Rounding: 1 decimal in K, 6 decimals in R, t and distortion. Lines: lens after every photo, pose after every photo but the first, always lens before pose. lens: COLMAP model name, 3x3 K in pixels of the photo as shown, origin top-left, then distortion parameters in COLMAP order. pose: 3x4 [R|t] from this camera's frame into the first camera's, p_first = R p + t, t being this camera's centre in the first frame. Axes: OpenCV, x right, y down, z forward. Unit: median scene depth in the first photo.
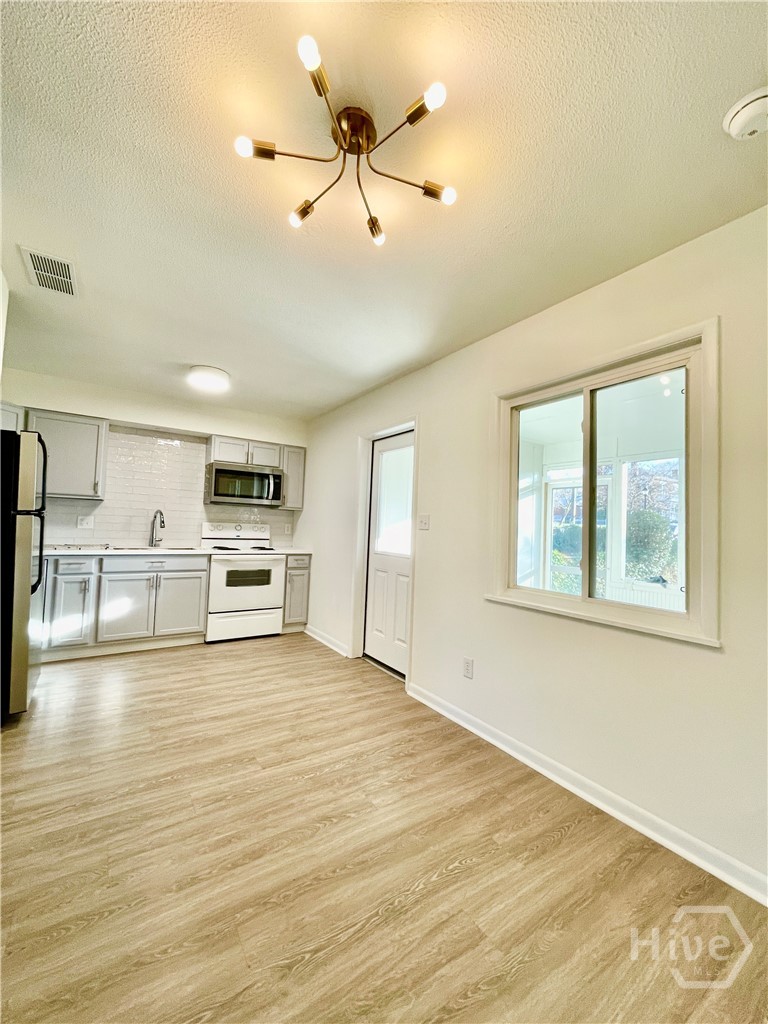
lens RADIAL K [[413.5, 0, 385.8], [0, 413.5, 509.6], [0, 0, 1]] dist [-0.000007, -0.000230]
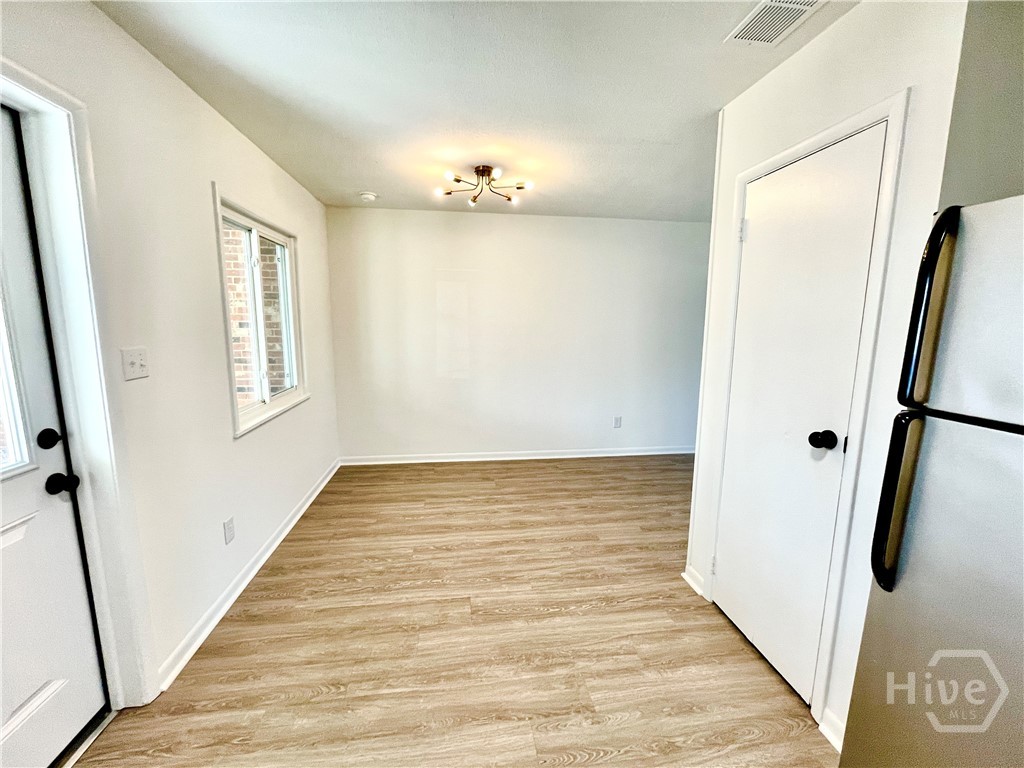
lens RADIAL K [[413.5, 0, 510.8], [0, 413.5, 384.2], [0, 0, 1]] dist [-0.000007, -0.000230]
pose [[-0.896320, -0.110625, 0.429387, -0.706796], [-0.057777, 0.989260, 0.134261, -0.051526], [-0.439628, 0.095532, -0.893085, 1.662480]]
